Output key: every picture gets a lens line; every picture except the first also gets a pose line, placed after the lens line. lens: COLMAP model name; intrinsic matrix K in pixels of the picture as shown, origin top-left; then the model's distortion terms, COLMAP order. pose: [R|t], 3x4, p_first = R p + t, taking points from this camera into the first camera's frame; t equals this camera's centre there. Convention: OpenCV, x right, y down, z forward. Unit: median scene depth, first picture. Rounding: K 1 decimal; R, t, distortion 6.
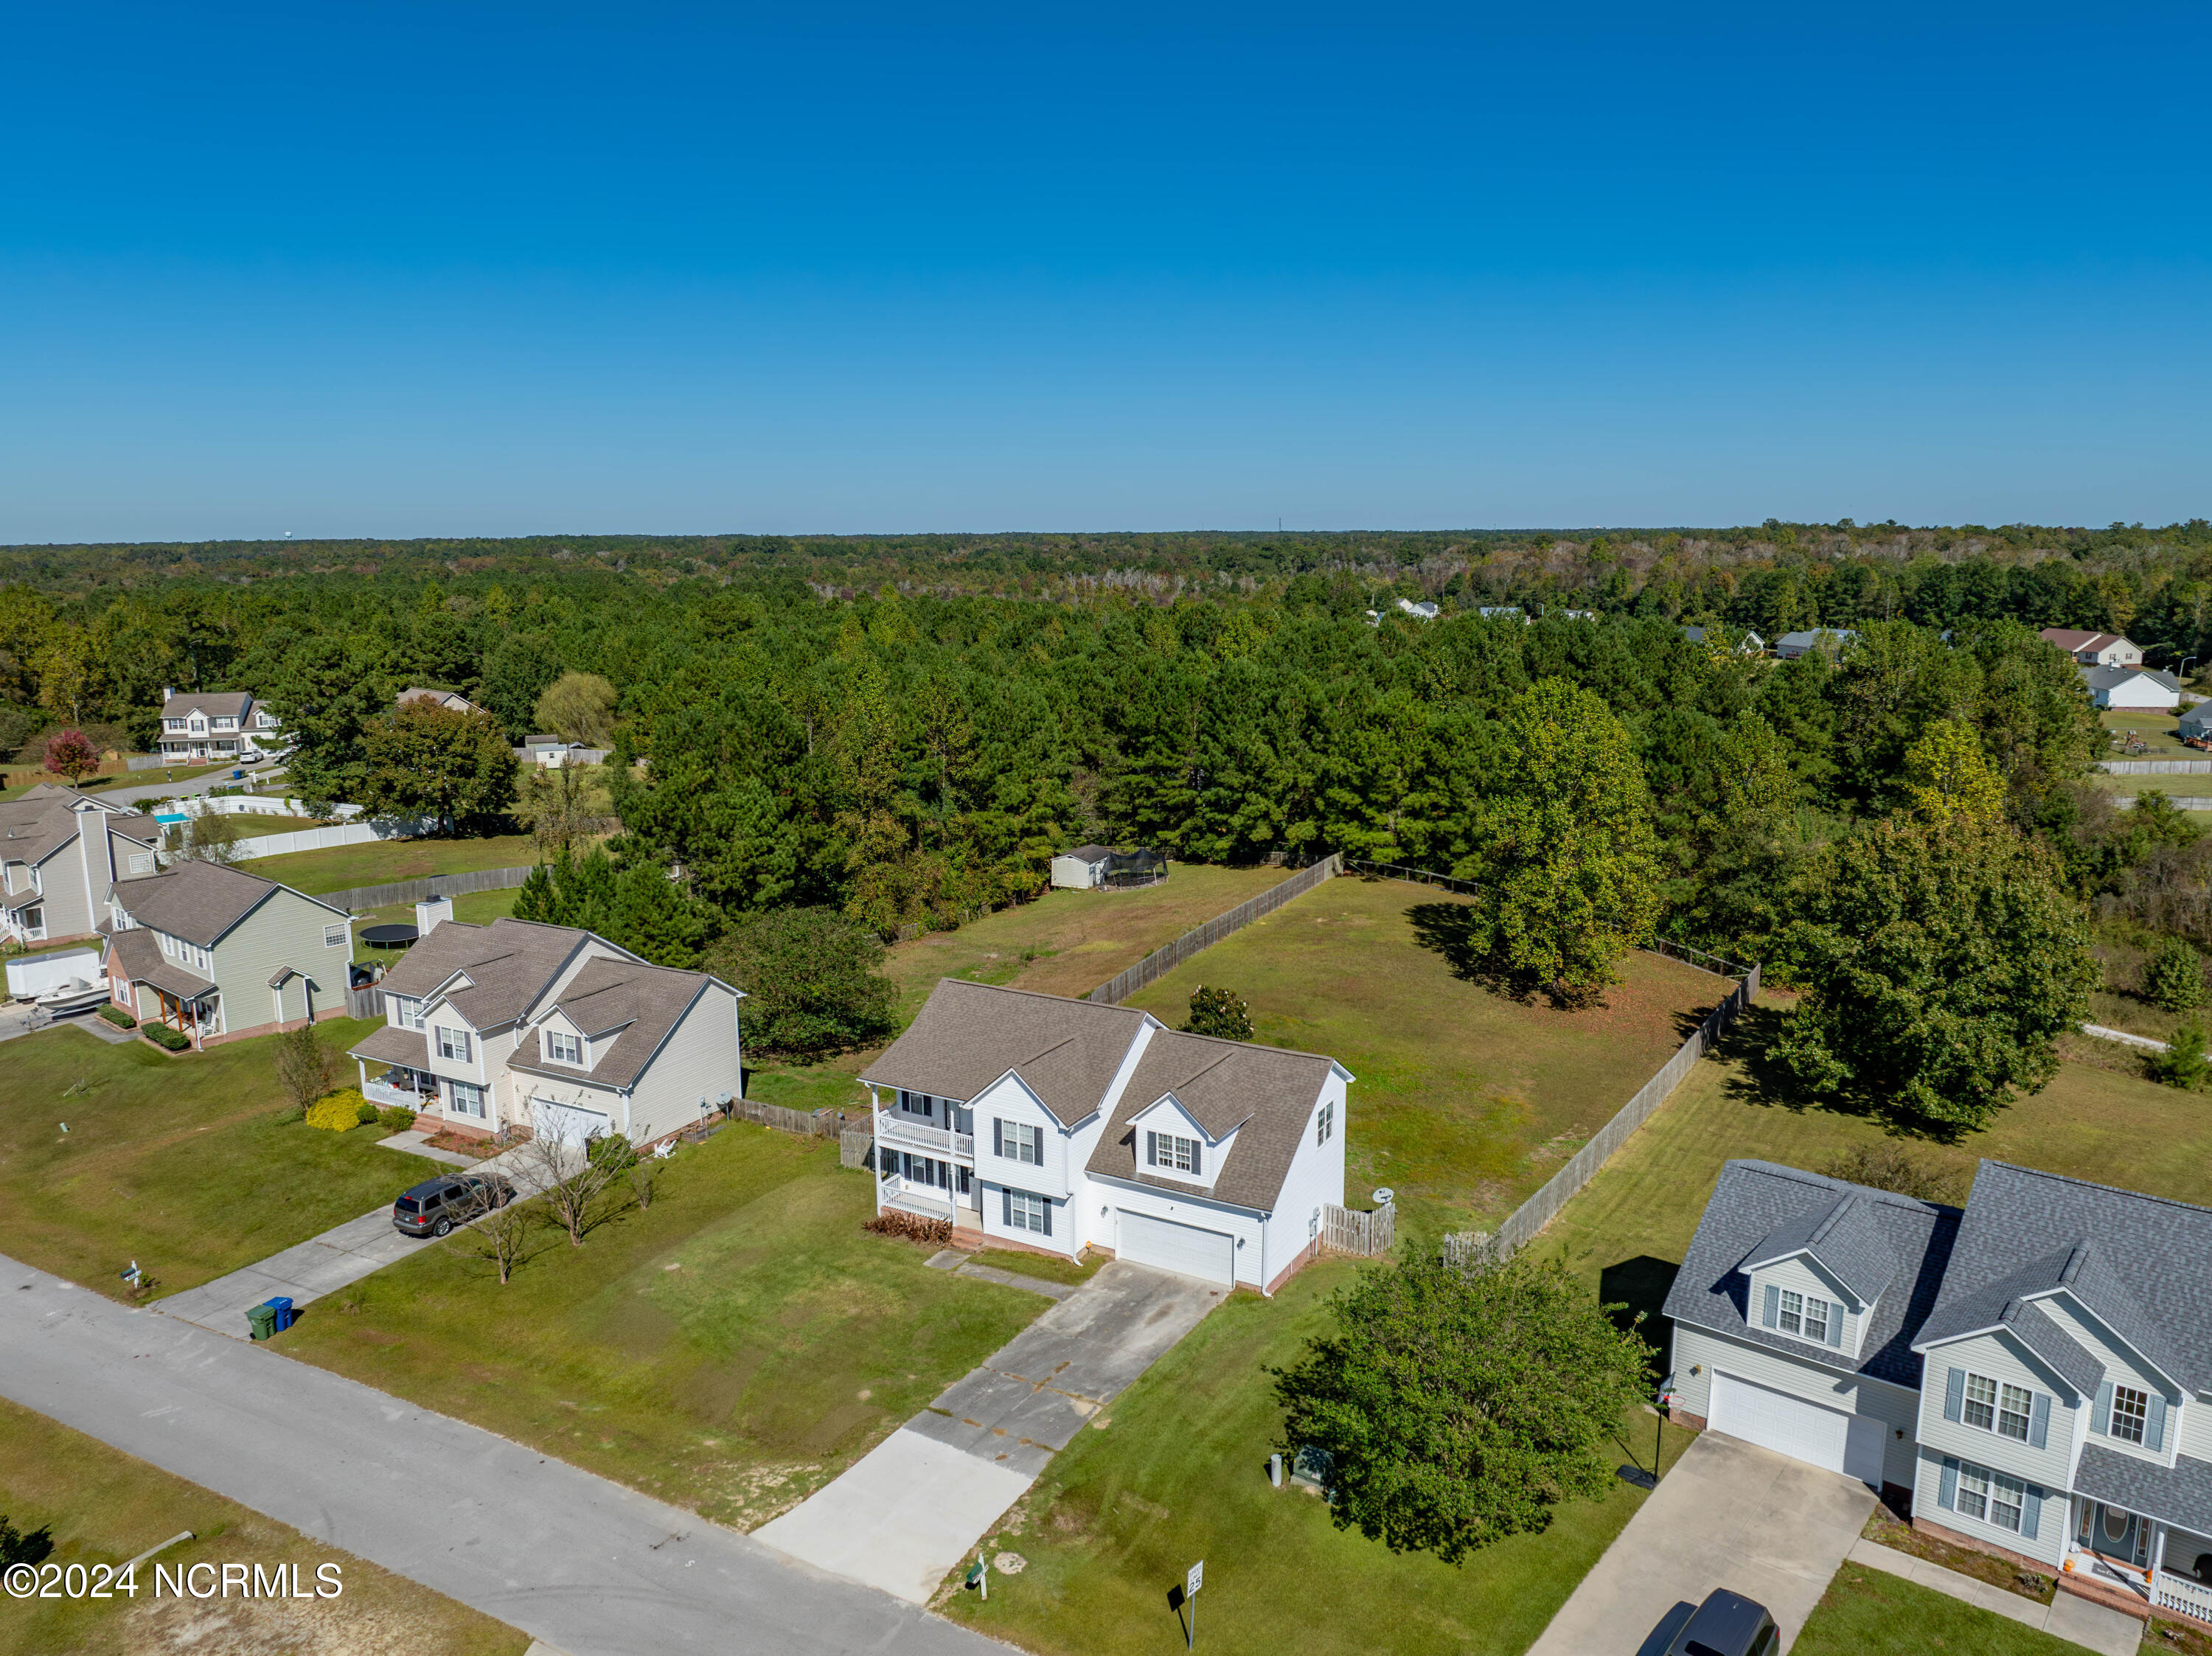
lens RADIAL K [[1569.9, 0, 1108.6], [0, 1569.9, 828.8], [0, 0, 1]] dist [-0.044070, 0.002349]
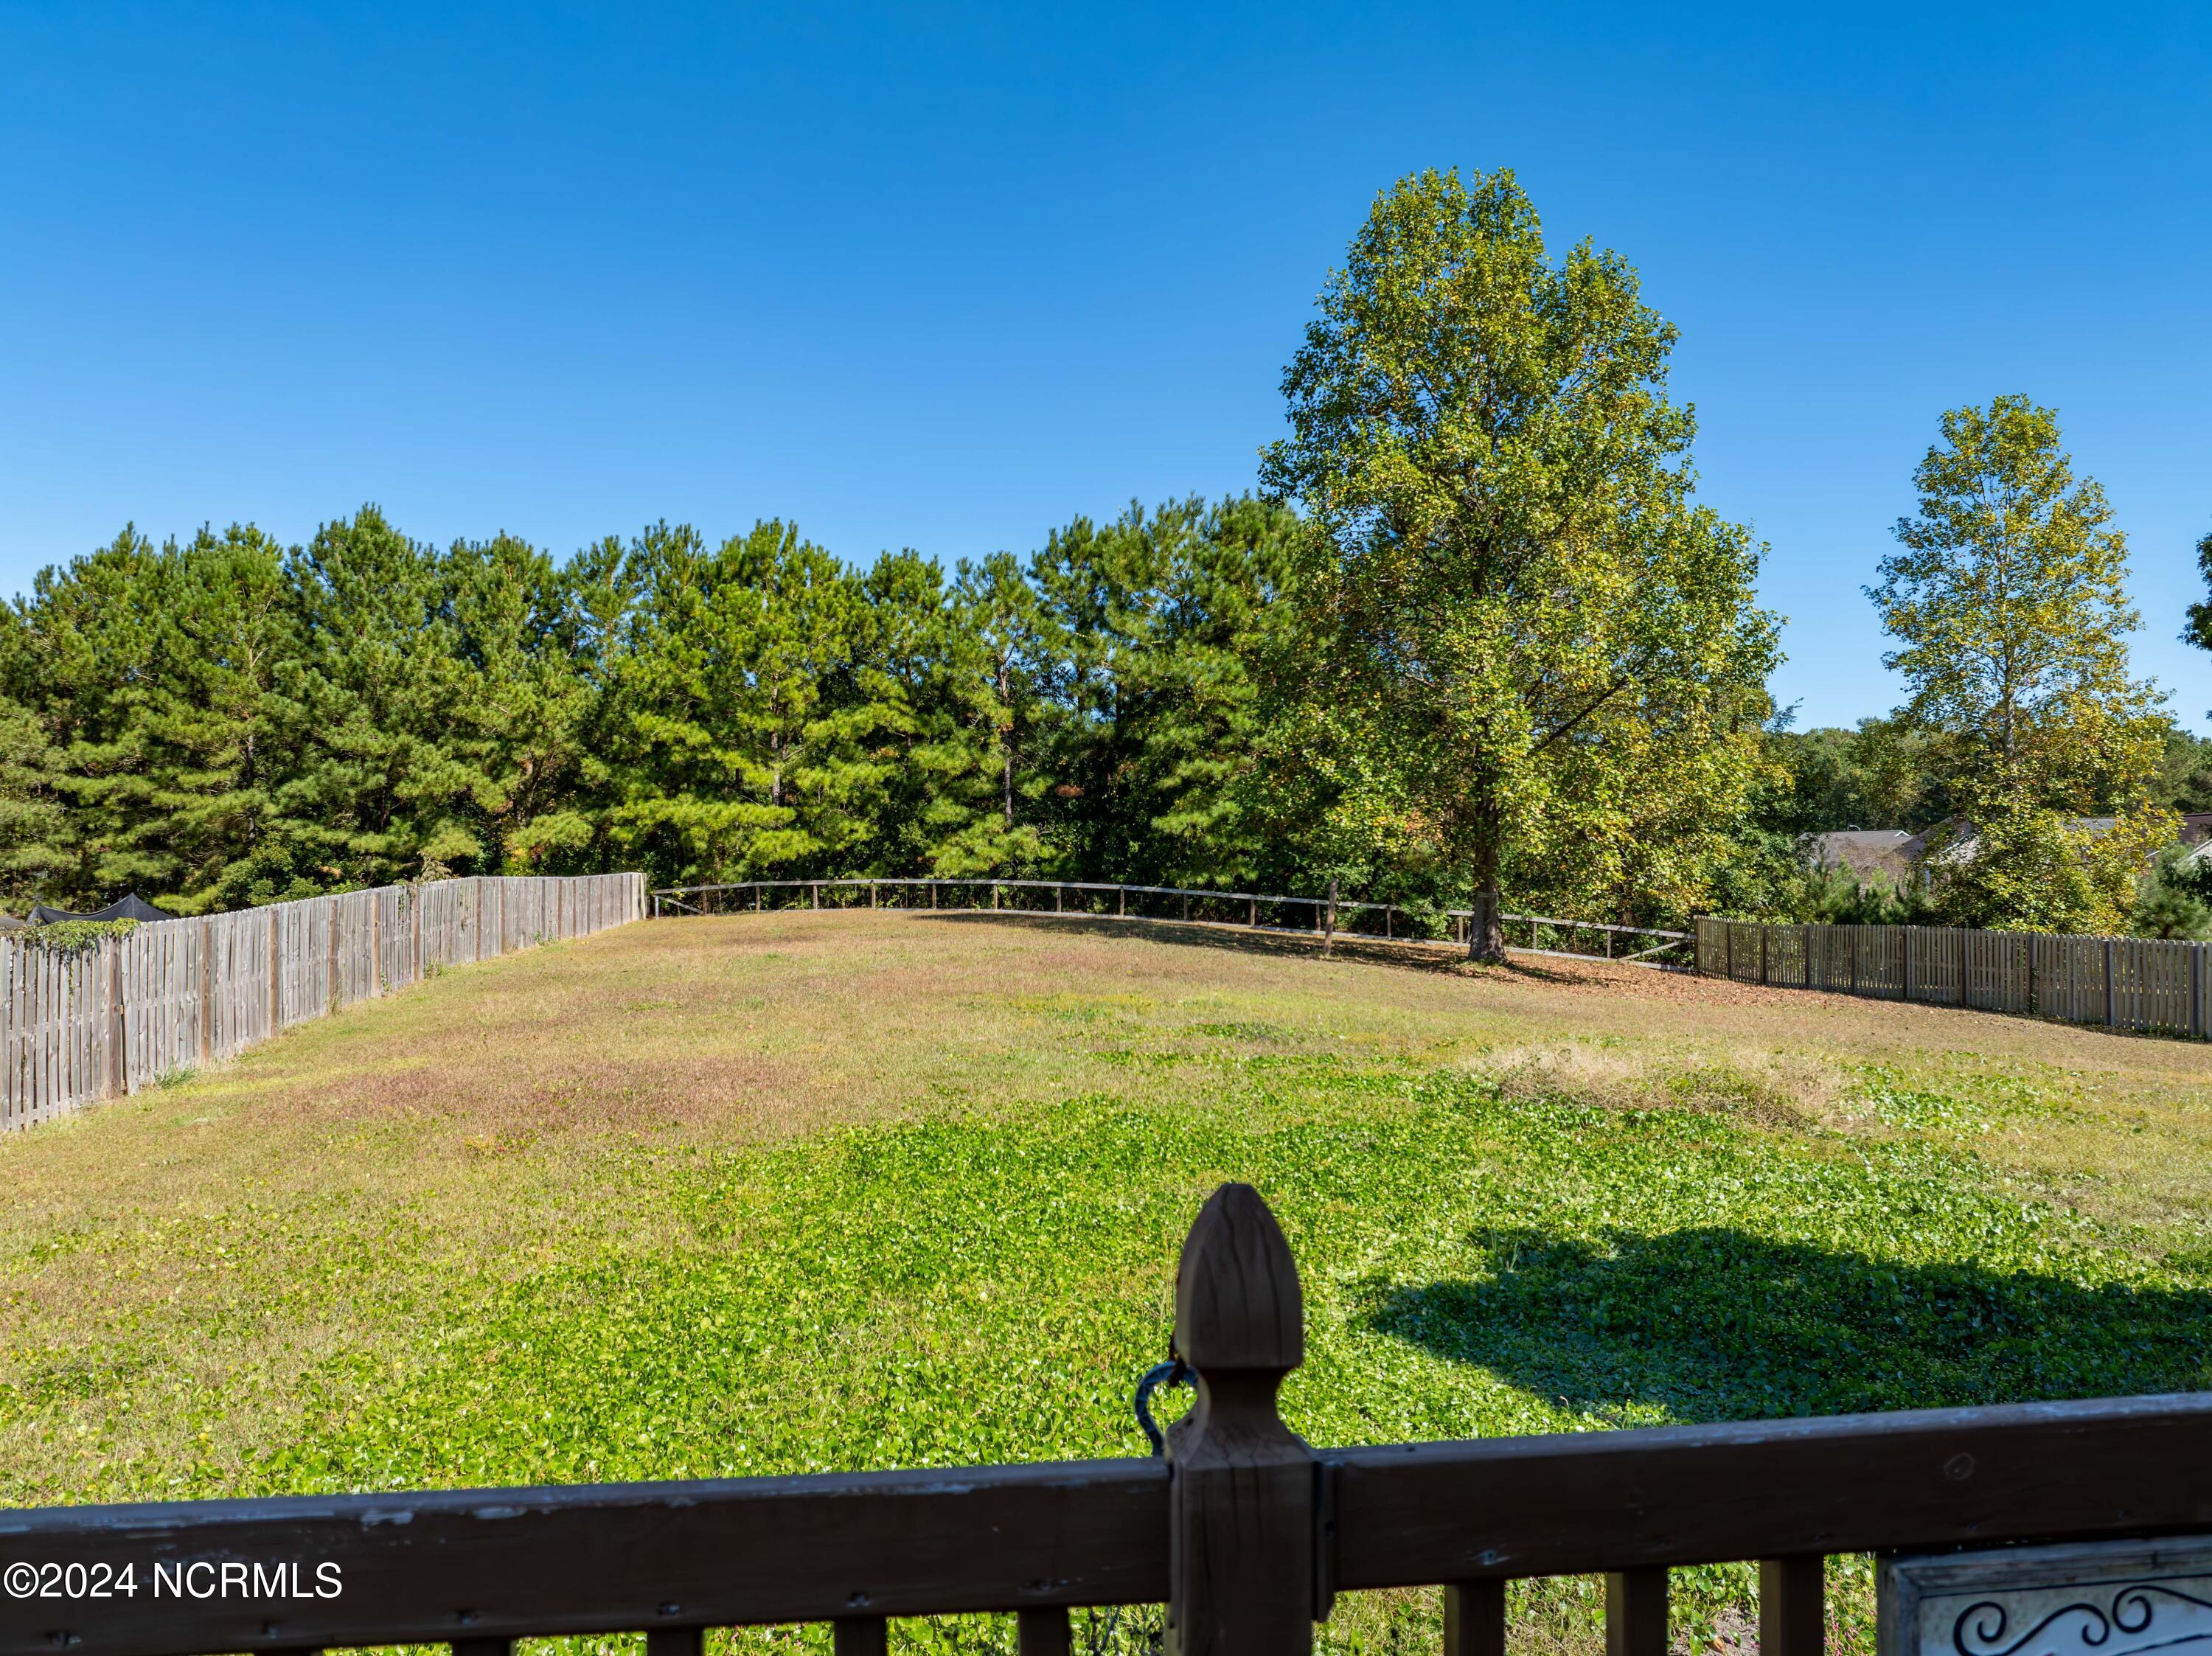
lens RADIAL K [[1569.9, 0, 1102.4], [0, 1569.9, 828.2], [0, 0, 1]] dist [-0.044070, 0.002349]
pose [[0.790965, 0.026976, 0.611267, -0.026009], [0.110457, 0.976319, -0.186014, 0.102826], [-0.601809, 0.214649, 0.769254, 0.570878]]
